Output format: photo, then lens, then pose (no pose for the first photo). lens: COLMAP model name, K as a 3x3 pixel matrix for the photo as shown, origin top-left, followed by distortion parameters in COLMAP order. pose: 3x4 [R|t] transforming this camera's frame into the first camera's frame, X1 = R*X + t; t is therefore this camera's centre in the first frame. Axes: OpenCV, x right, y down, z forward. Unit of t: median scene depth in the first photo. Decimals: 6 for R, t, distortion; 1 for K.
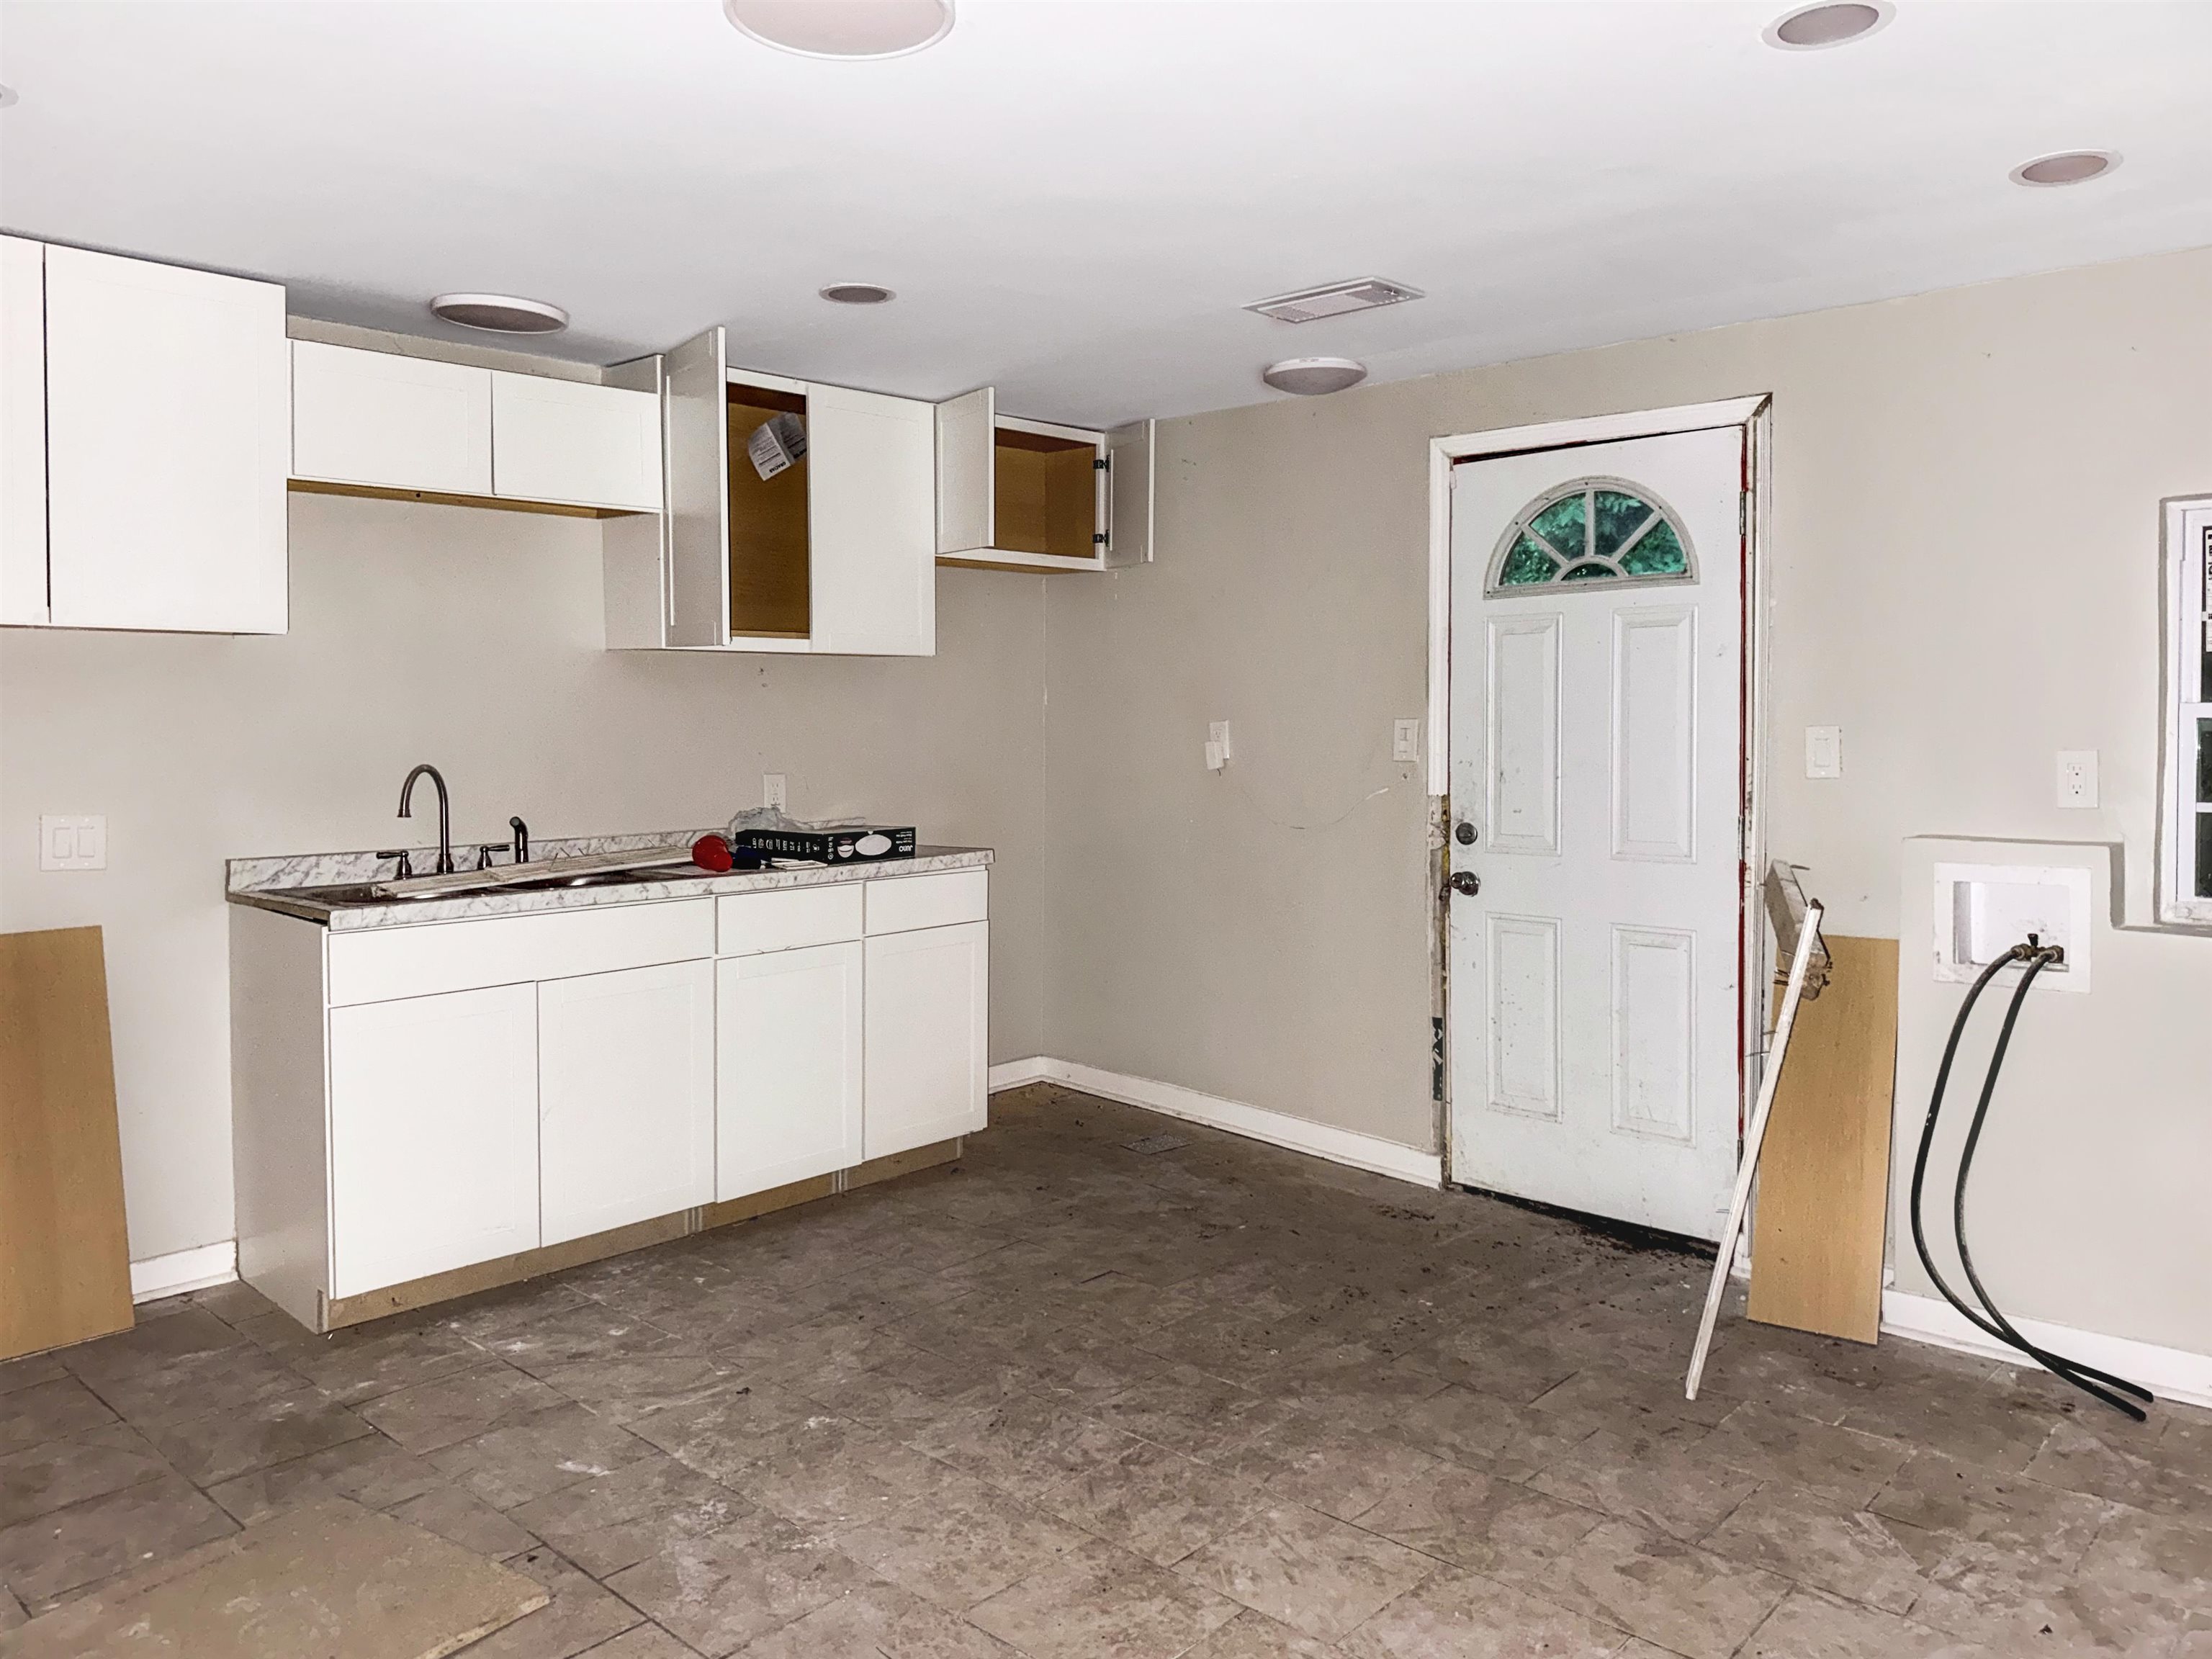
lens RADIAL K [[1658.7, 0, 1134.6], [0, 1658.7, 766.9], [0, 0, 1]] dist [0.051478, -0.062490]
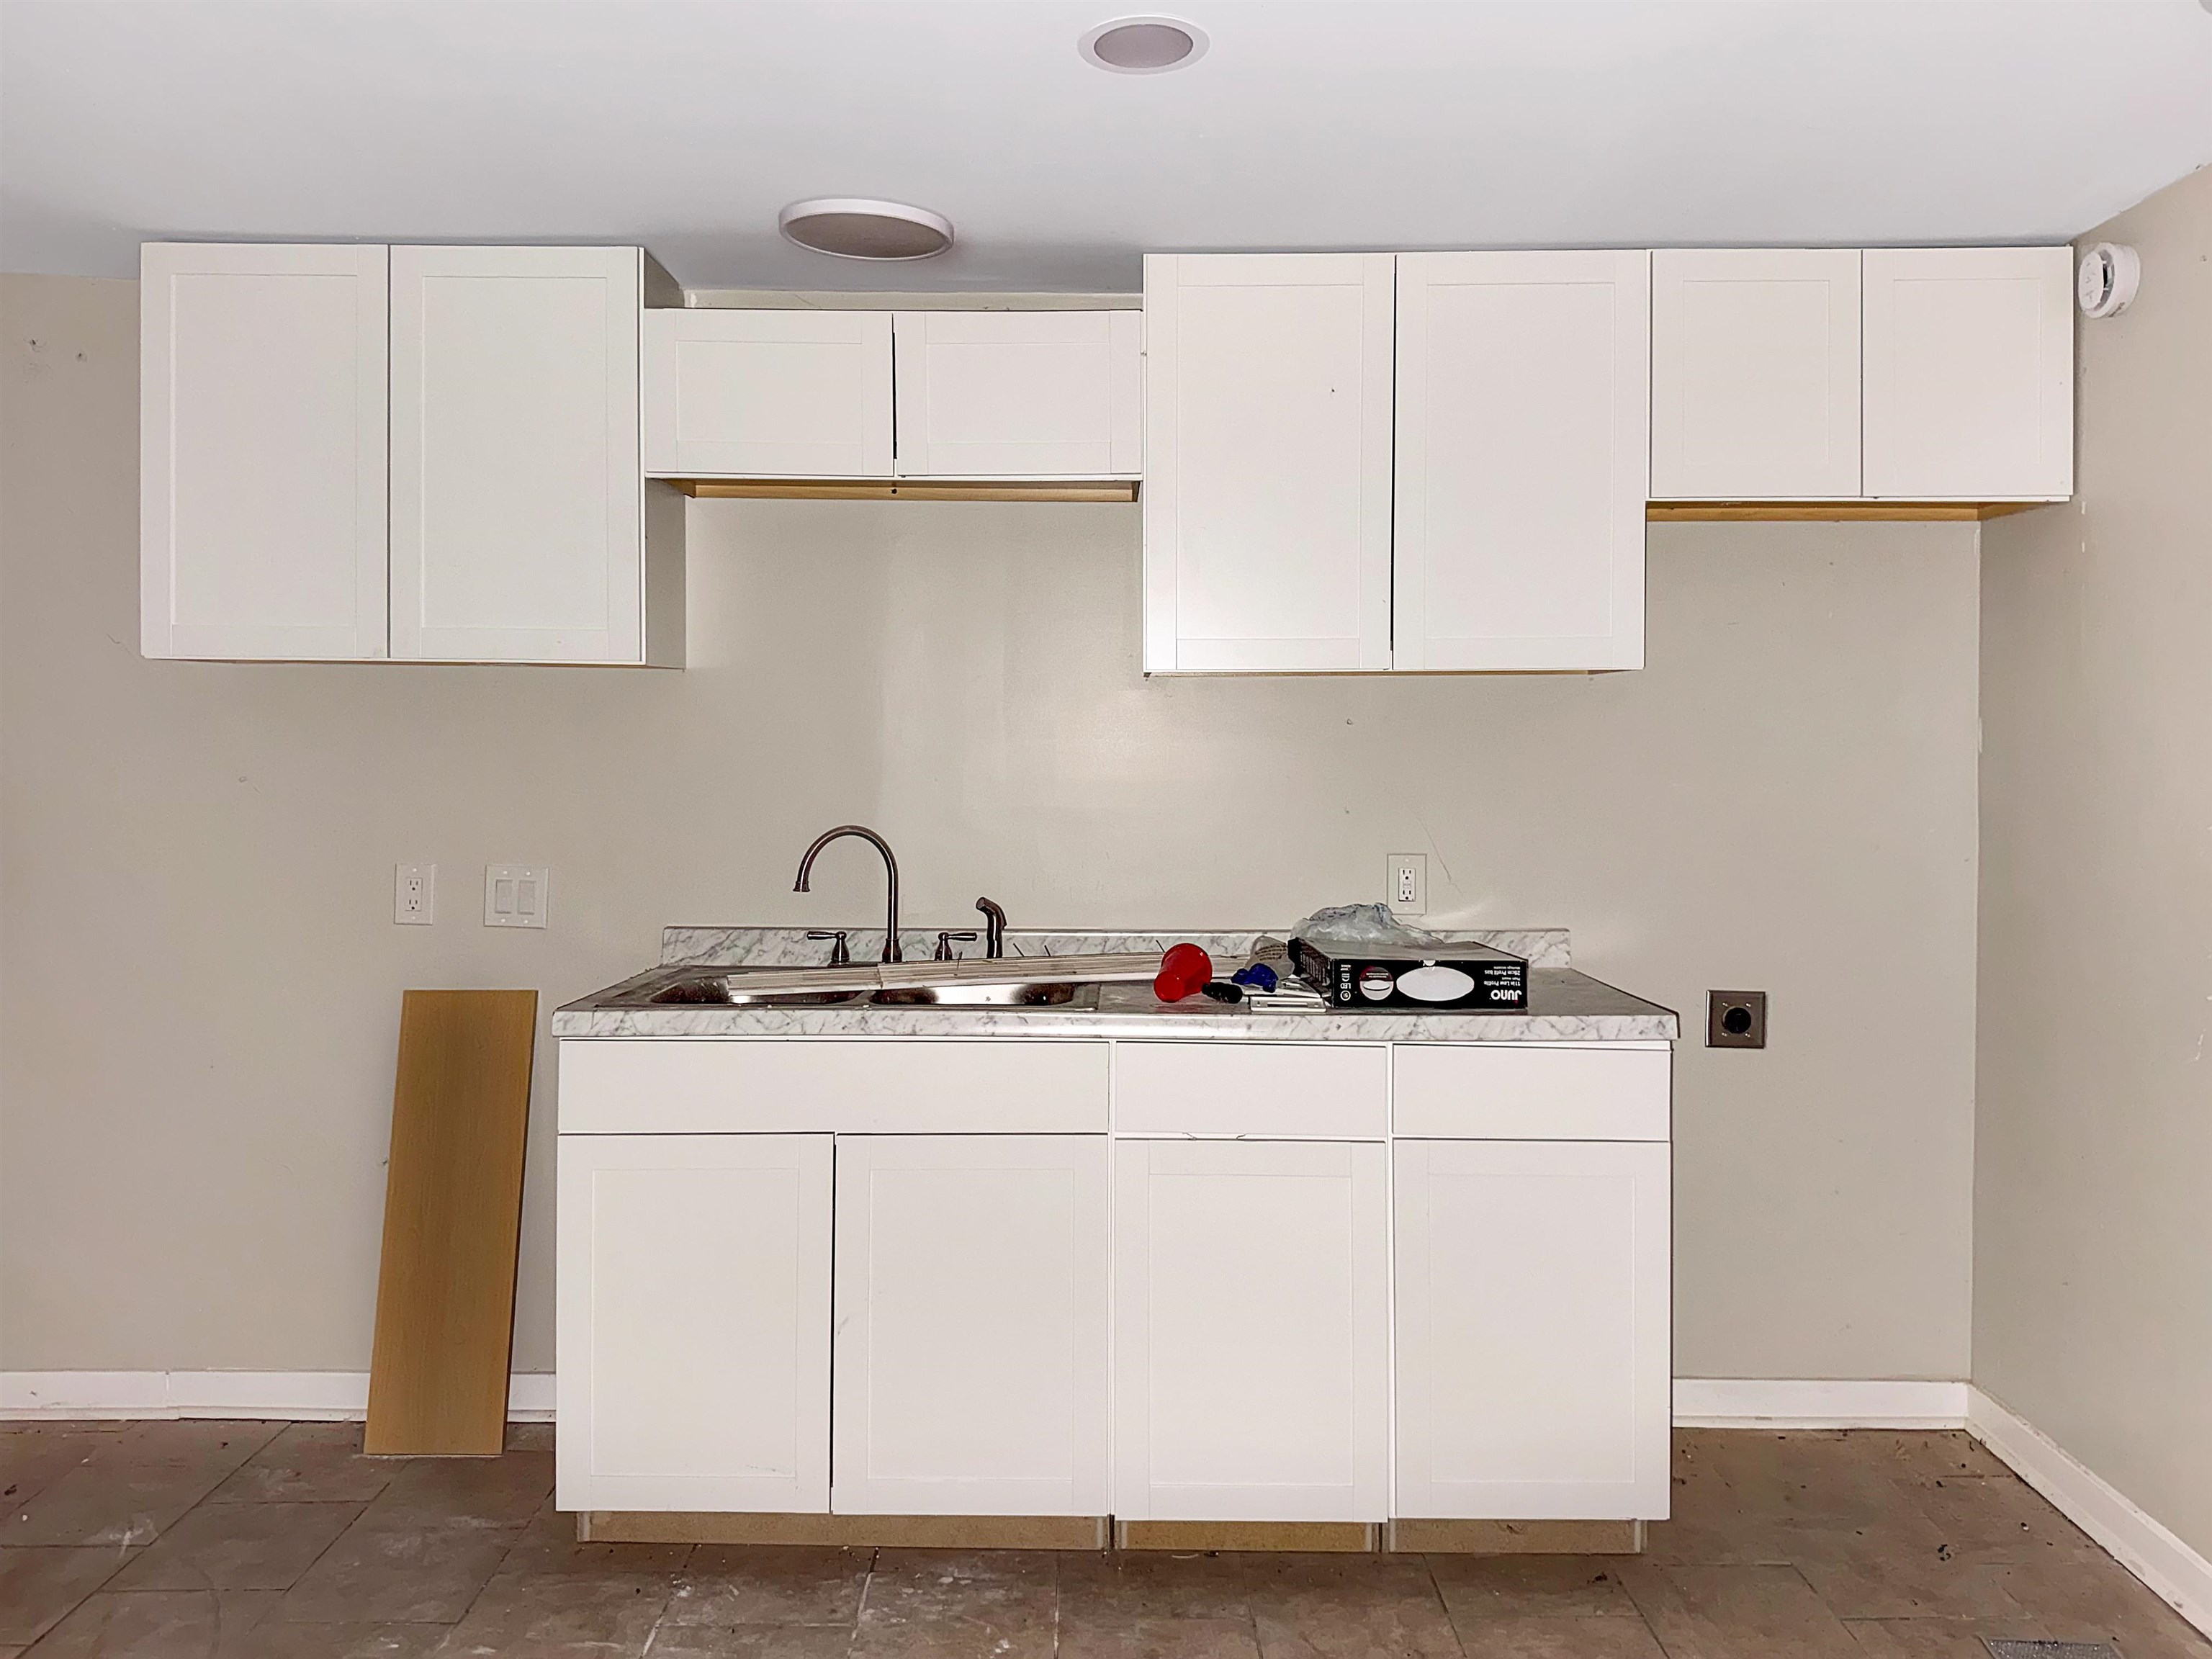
lens RADIAL K [[1658.7, 0, 1106.9], [0, 1658.7, 753.3], [0, 0, 1]] dist [0.051478, -0.062490]
pose [[0.654944, 0.009377, -0.755619, 0.244232], [-0.026165, 0.999605, -0.010274, -0.029830], [0.755224, 0.026500, 0.654931, 0.588613]]
